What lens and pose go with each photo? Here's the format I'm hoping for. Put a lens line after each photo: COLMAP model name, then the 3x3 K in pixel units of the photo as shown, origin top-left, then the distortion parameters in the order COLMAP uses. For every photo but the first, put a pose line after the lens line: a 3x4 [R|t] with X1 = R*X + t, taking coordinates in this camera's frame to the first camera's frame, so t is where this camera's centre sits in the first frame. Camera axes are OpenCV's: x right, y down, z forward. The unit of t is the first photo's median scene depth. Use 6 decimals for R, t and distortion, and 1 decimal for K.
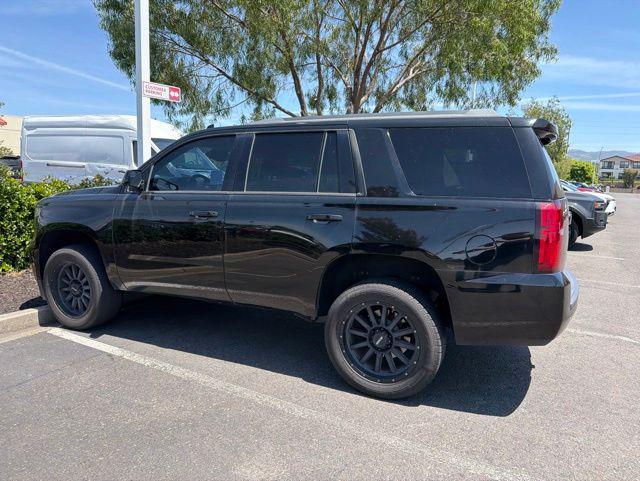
lens RADIAL K [[493.6, 0, 323.1], [0, 493.6, 244.5], [0, 0, 1]] dist [0.027010, -0.027265]
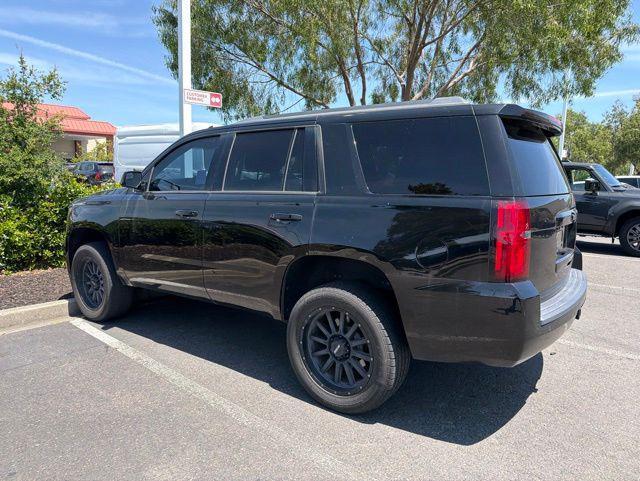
lens RADIAL K [[492.9, 0, 314.8], [0, 492.9, 236.9], [0, 0, 1]] dist [0.027551, -0.013570]
pose [[0.976092, 0.015170, -0.216830, 0.237430], [-0.019798, 0.999620, -0.019189, 0.001255], [0.216456, 0.023024, 0.976021, 0.066724]]
